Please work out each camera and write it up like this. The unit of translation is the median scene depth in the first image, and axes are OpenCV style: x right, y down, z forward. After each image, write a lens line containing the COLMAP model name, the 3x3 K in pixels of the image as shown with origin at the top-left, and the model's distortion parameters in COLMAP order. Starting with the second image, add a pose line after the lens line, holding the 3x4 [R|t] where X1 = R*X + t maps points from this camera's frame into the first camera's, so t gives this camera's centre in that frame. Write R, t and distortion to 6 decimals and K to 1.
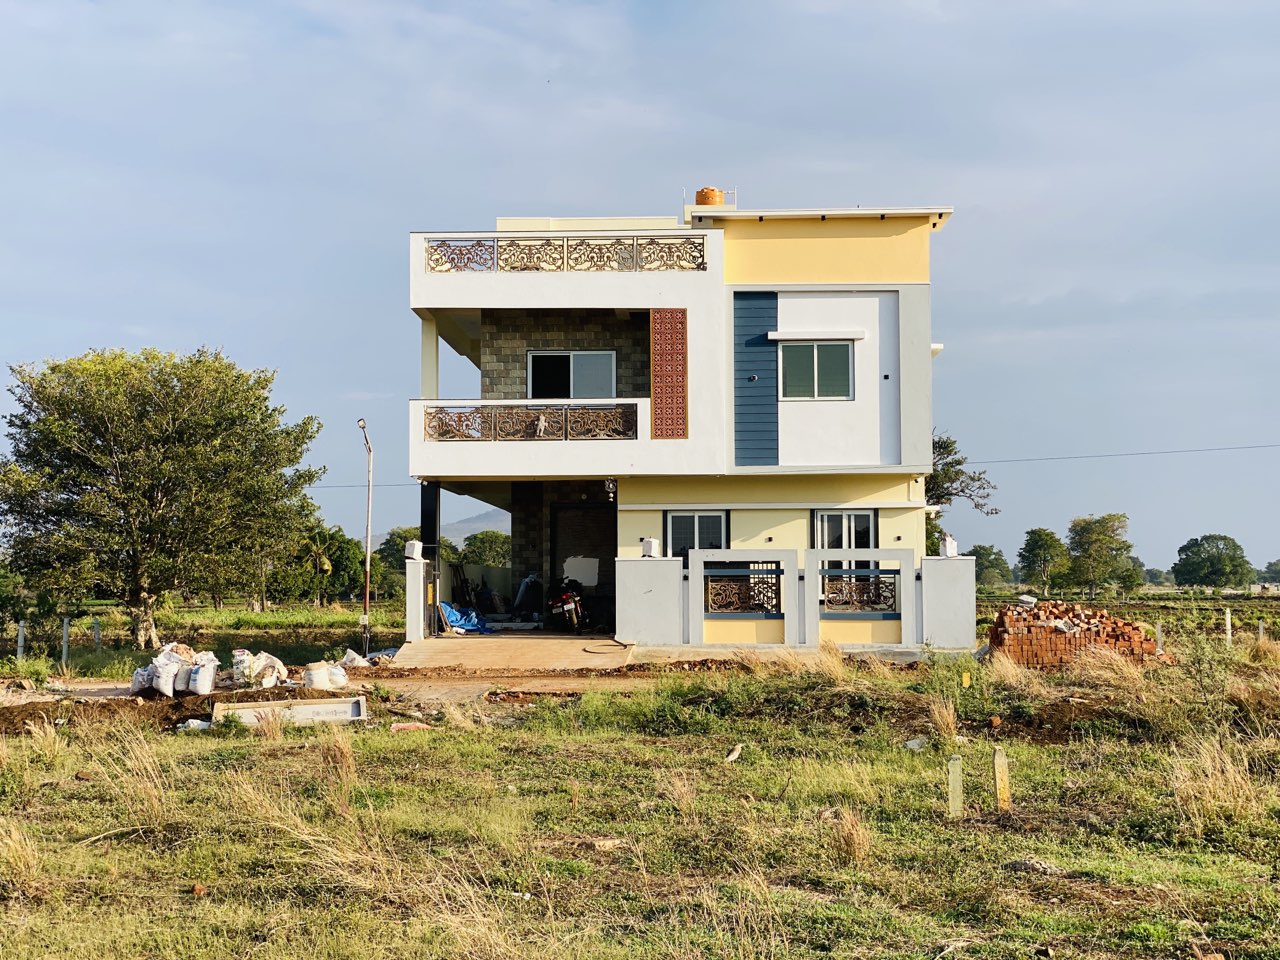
lens RADIAL K [[1913.2, 0, 641.7], [0, 1913.2, 479.9], [0, 0, 1]] dist [0.110104, 0.000000]
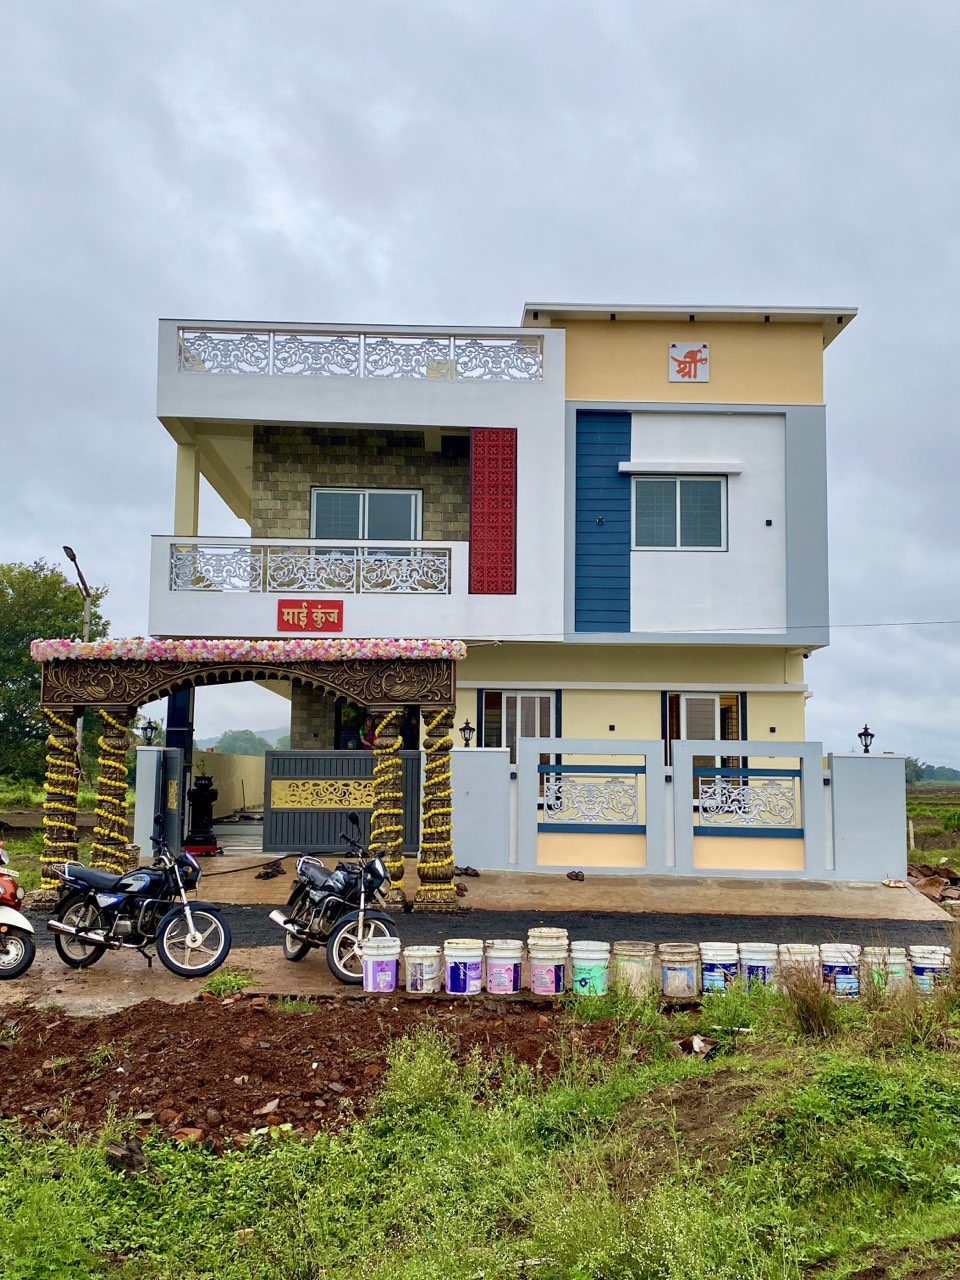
lens RADIAL K [[983.7, 0, 470.4], [0, 983.7, 648.5], [0, 0, 1]] dist [0.037524, -0.029140]
pose [[0.997025, 0.021458, 0.074033, -0.023063], [-0.016273, 0.997418, -0.069940, 0.028267], [-0.075343, 0.068527, 0.994800, 0.605358]]
